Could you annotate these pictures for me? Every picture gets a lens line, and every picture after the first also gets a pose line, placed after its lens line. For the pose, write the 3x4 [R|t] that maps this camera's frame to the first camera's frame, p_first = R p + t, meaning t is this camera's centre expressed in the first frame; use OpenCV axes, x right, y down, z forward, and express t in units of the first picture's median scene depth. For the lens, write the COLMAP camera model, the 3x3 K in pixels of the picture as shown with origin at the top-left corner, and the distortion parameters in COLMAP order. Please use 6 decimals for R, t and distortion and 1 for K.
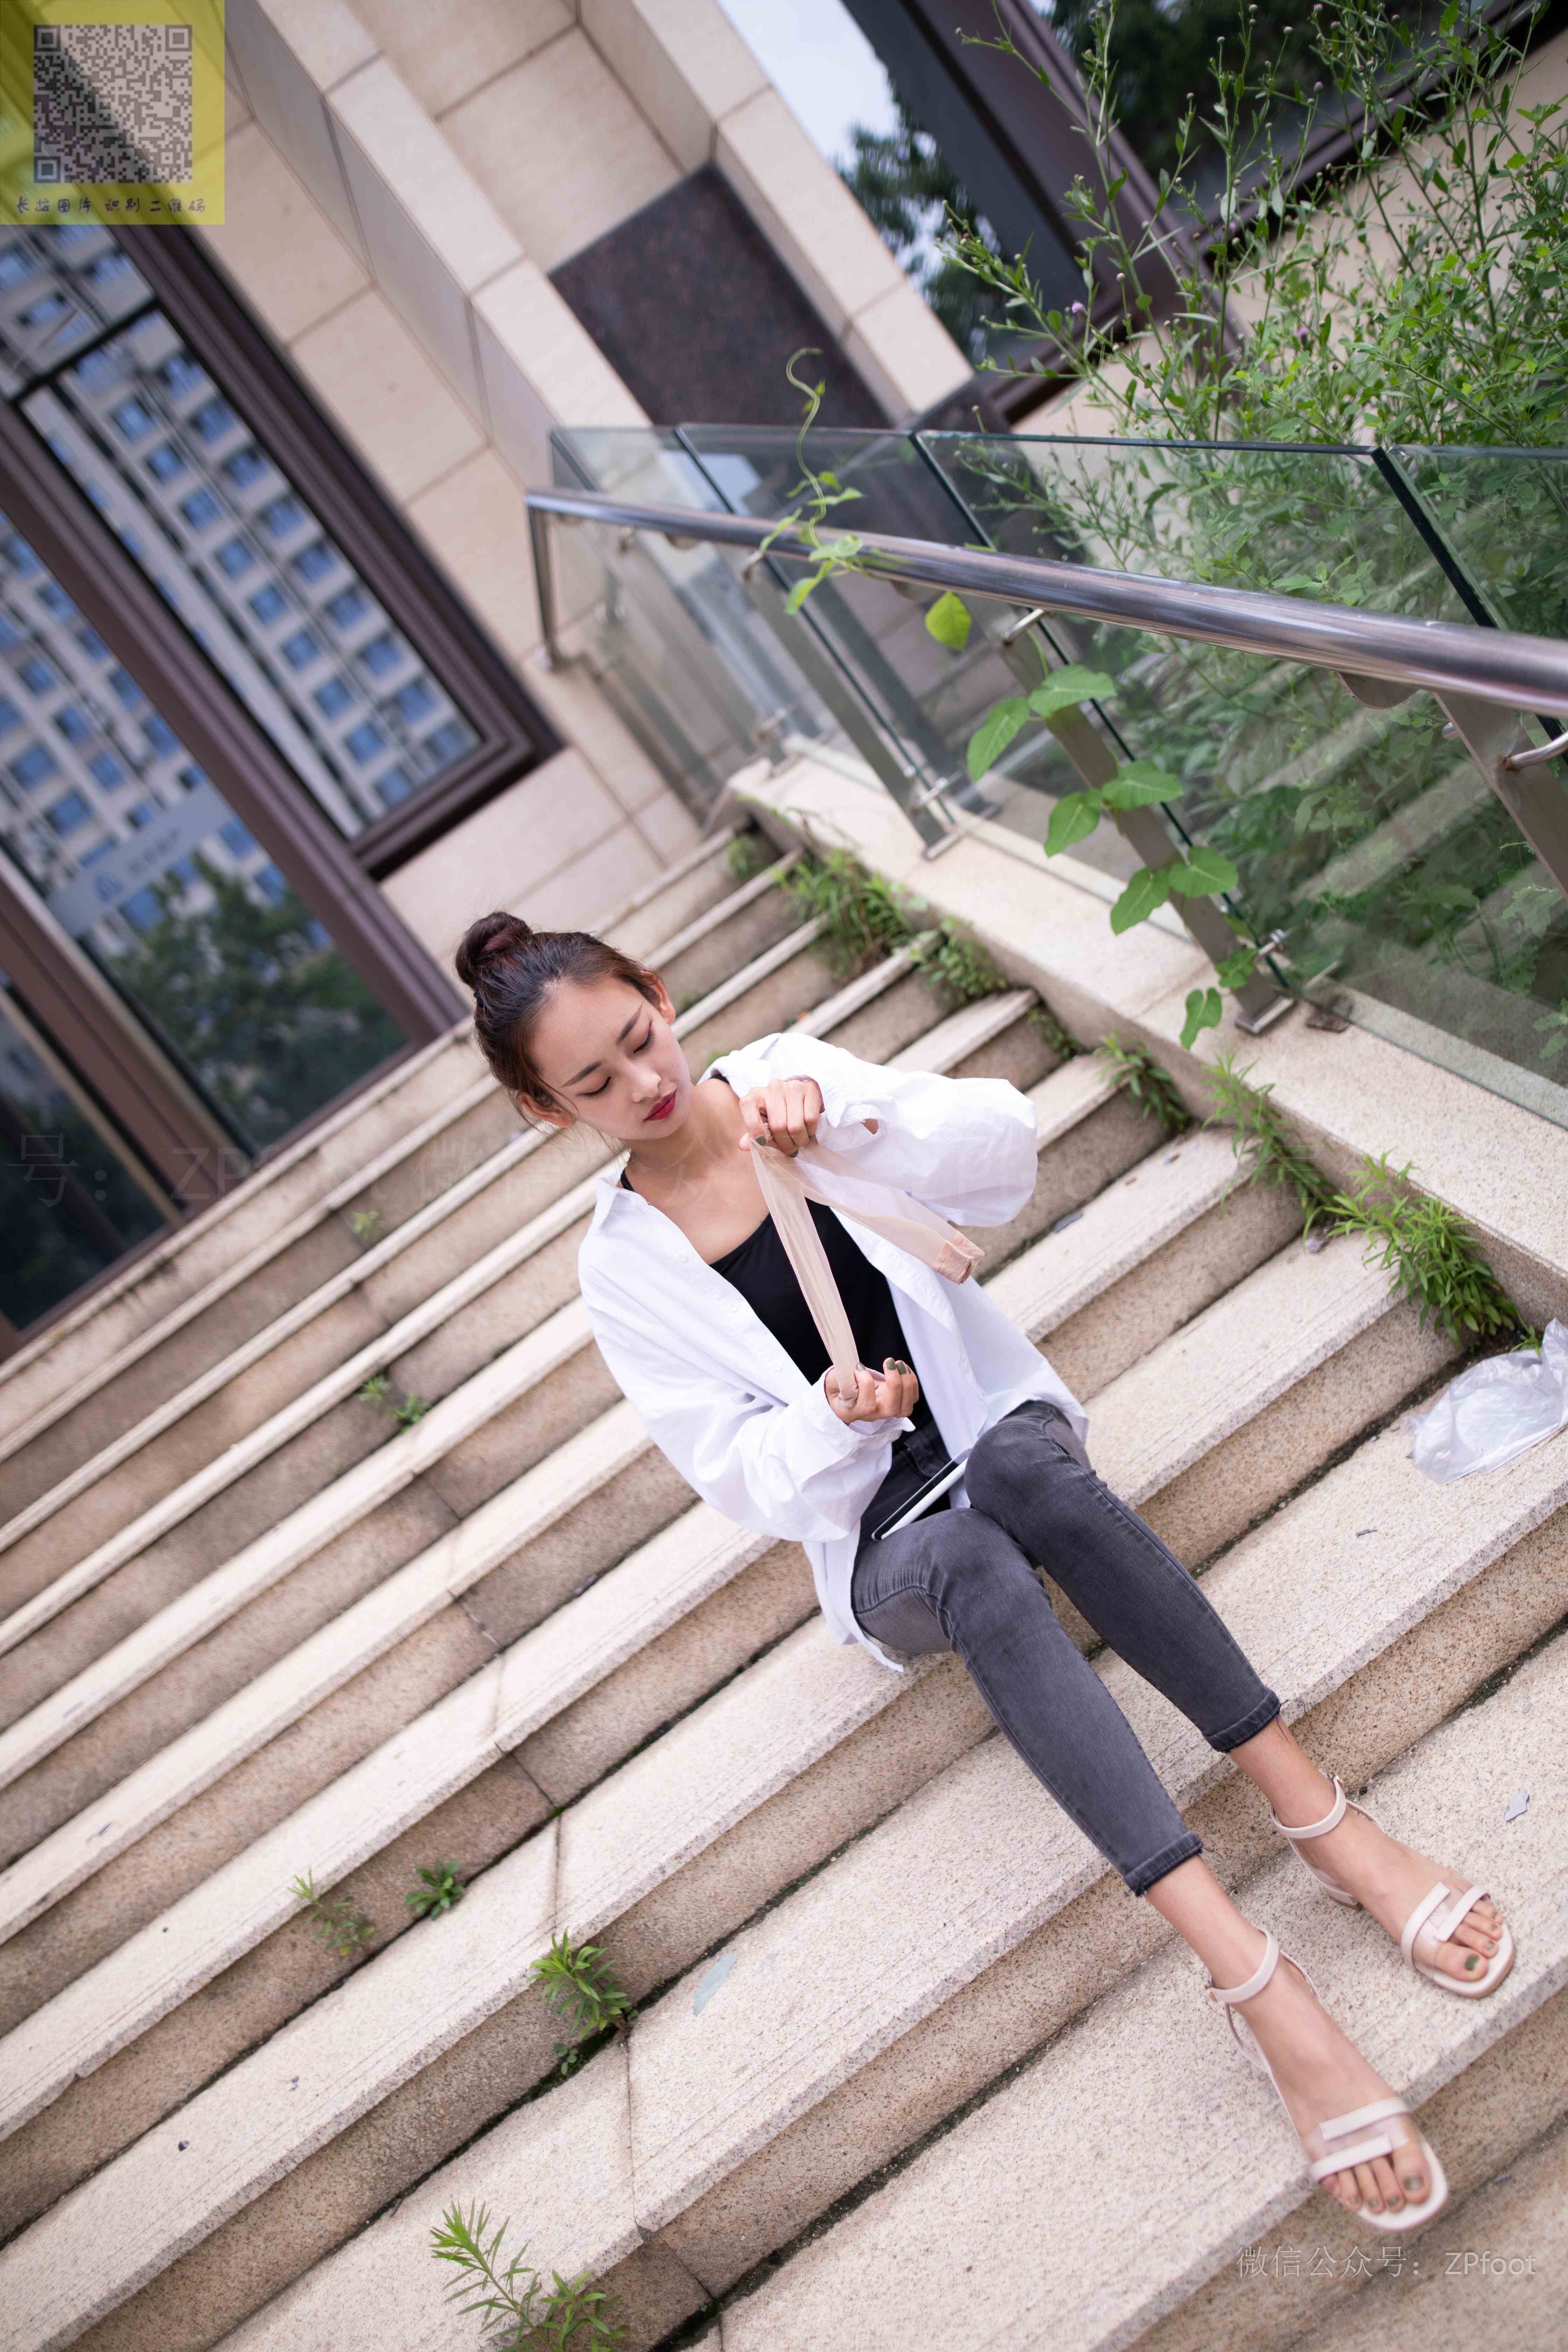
lens RADIAL K [[1631.3, 0, 787.2], [0, 1631.3, 1167.5], [0, 0, 1]] dist [-0.053454, 0.046786]
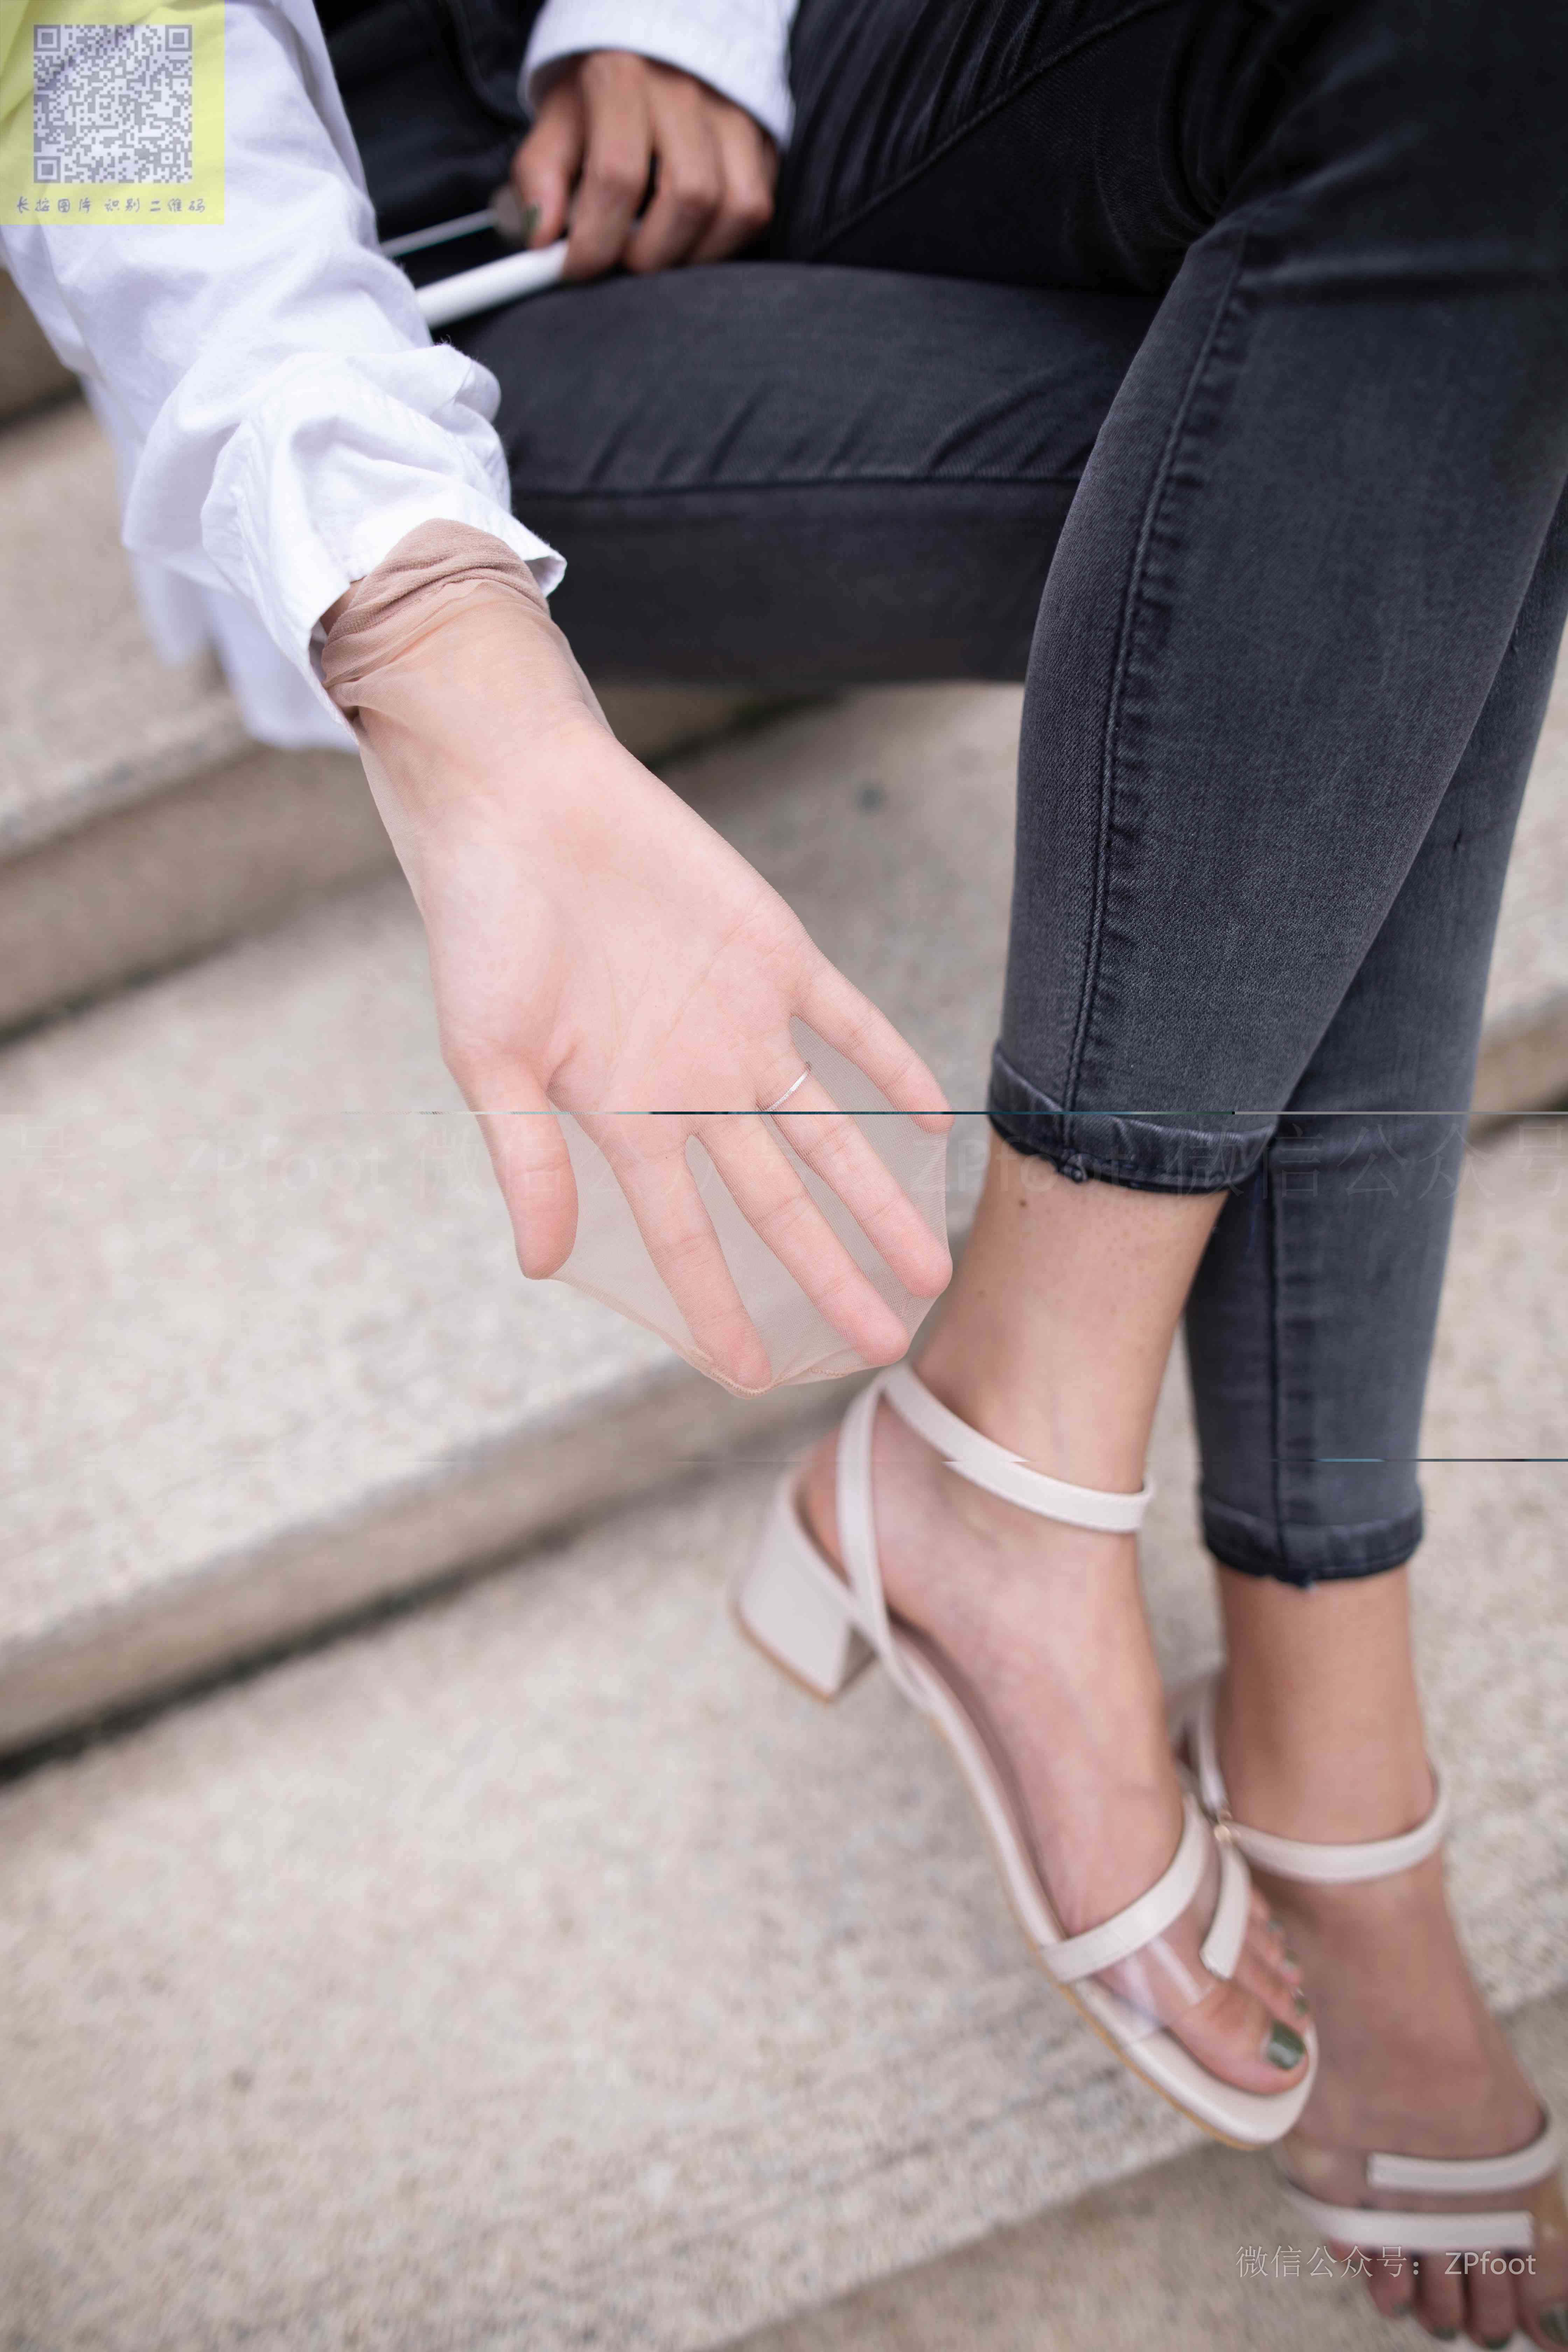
lens RADIAL K [[1631.3, 0, 778.9], [0, 1631.3, 1166.7], [0, 0, 1]] dist [-0.053454, 0.046786]
pose [[0.904150, 0.092291, 0.417126, 0.023112], [-0.357652, 0.697545, 0.620899, 0.100127], [-0.233661, -0.710572, 0.663694, 0.565420]]
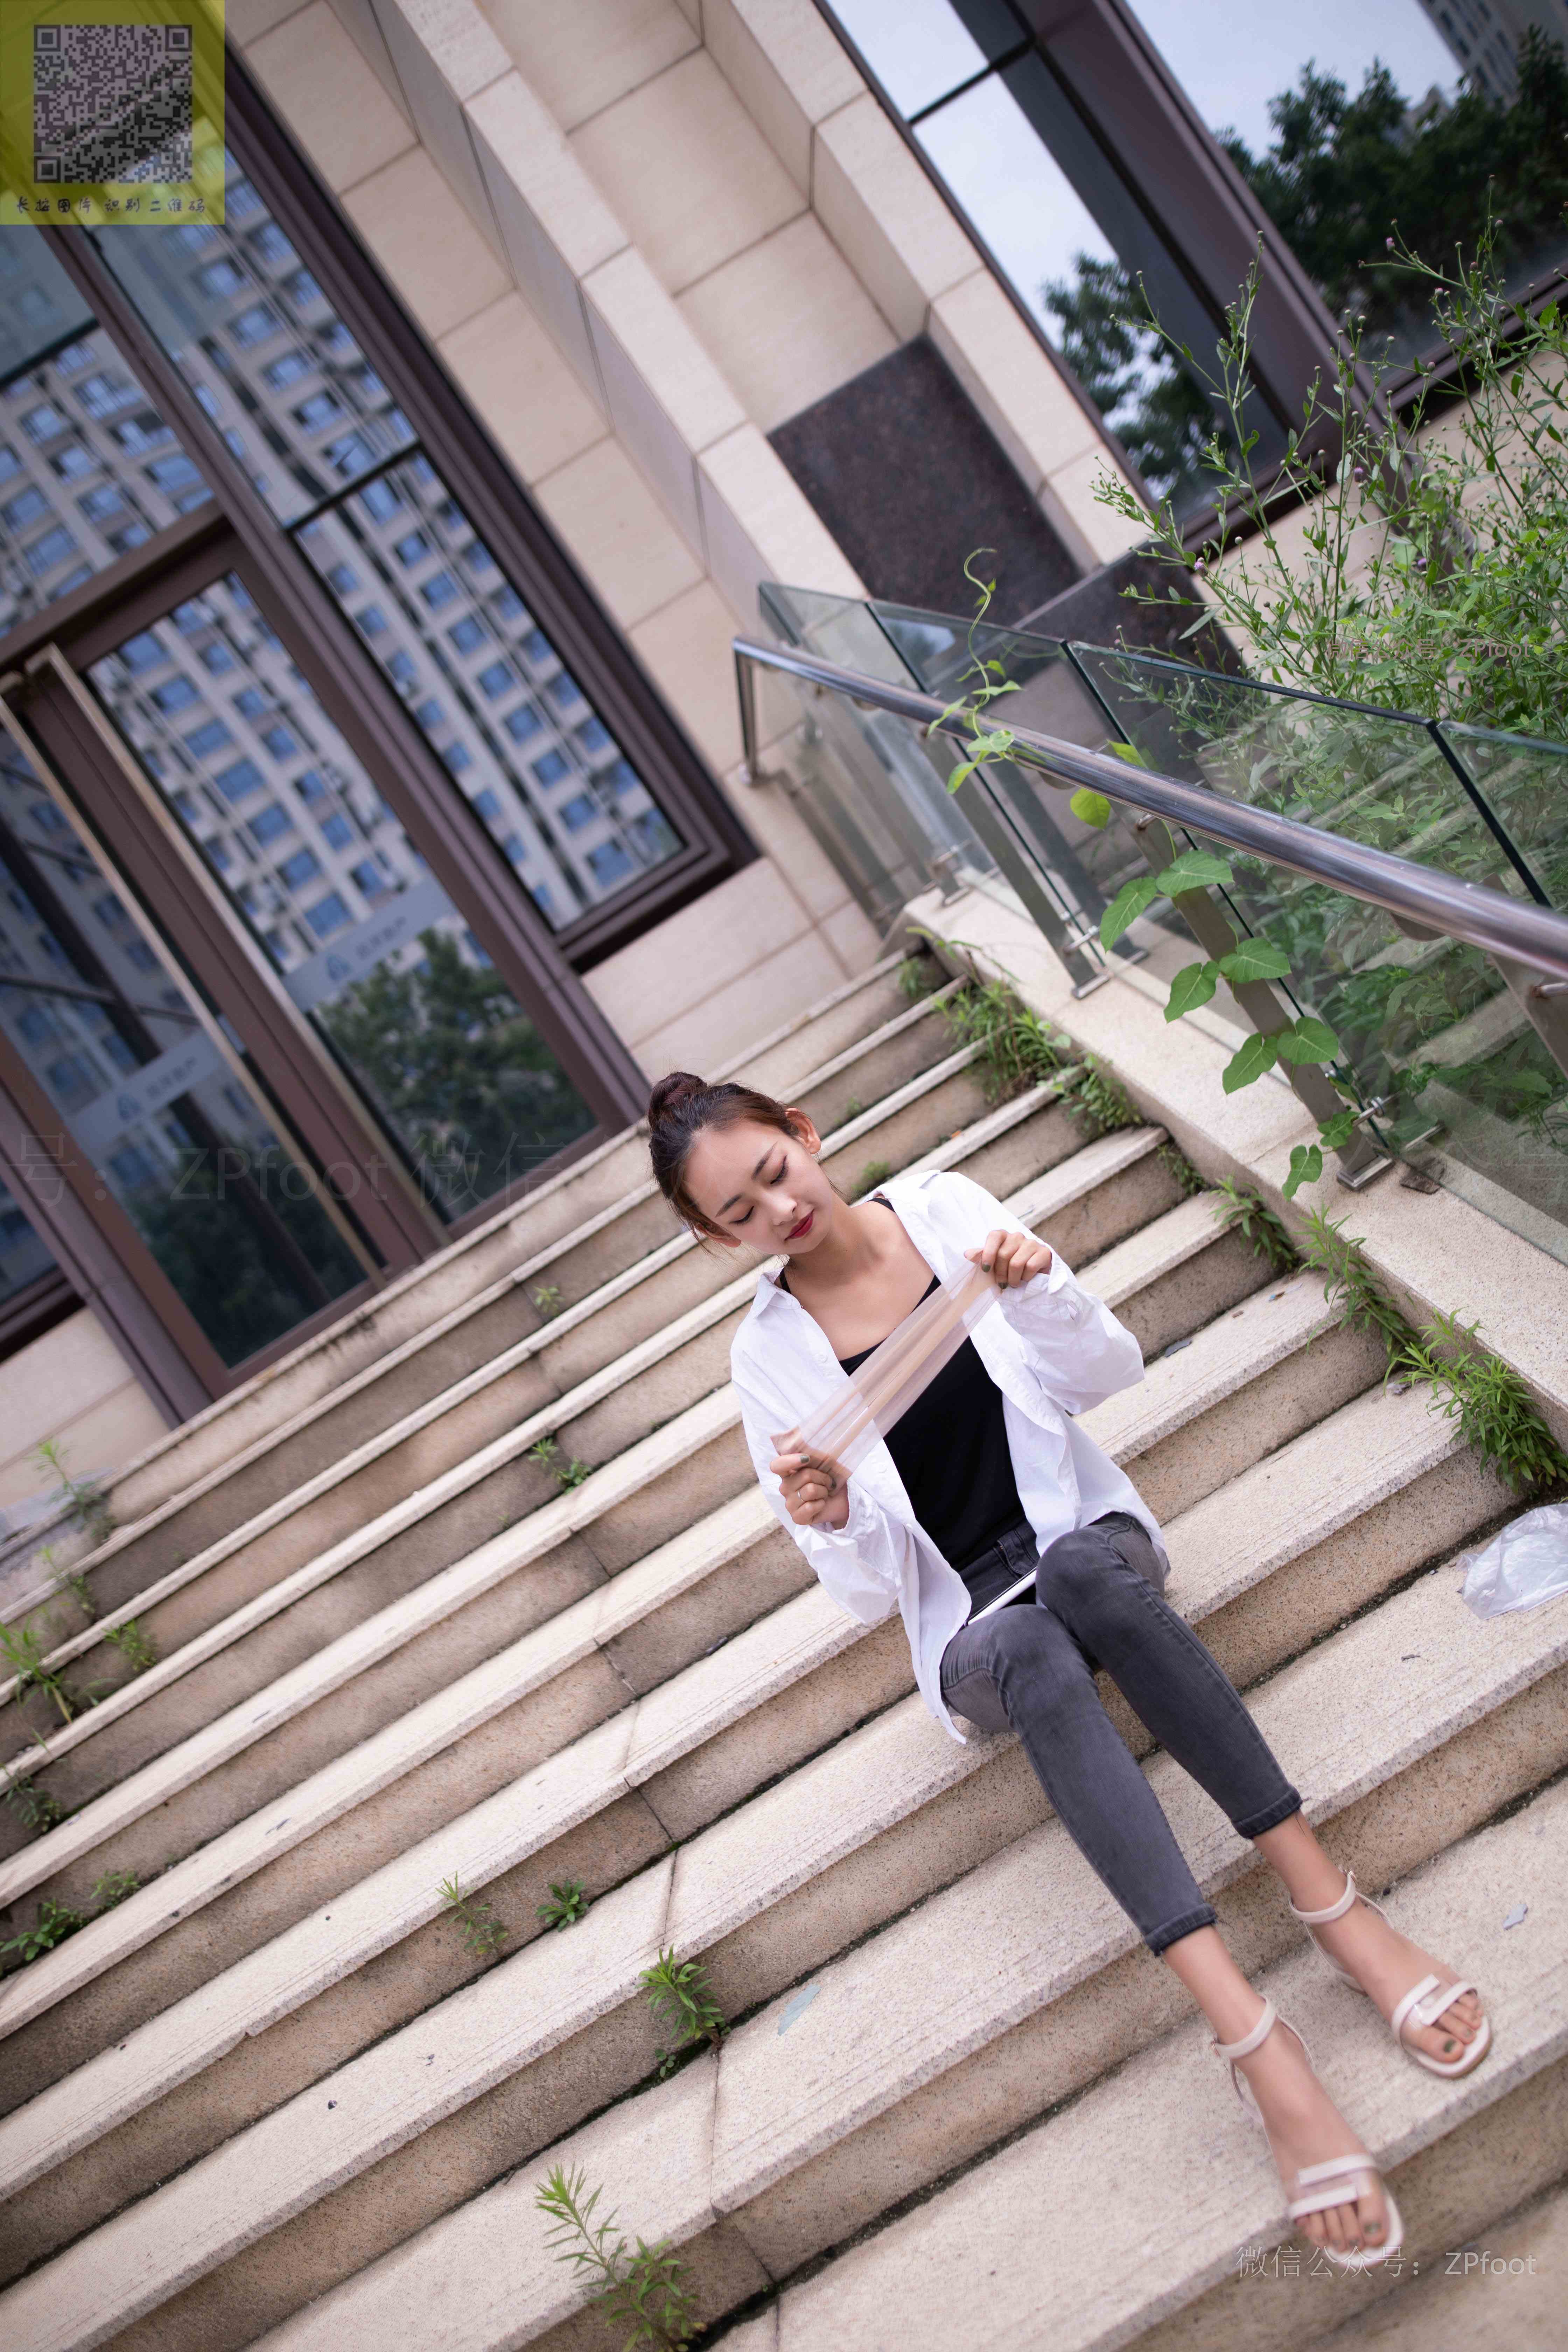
lens RADIAL K [[1631.3, 0, 786.5], [0, 1631.3, 1164.6], [0, 0, 1]] dist [-0.053454, 0.046786]
pose [[0.991855, 0.057882, -0.113457, 0.034711], [-0.063202, 0.997036, -0.043867, -0.028100], [0.110581, 0.050680, 0.992574, -0.128761]]
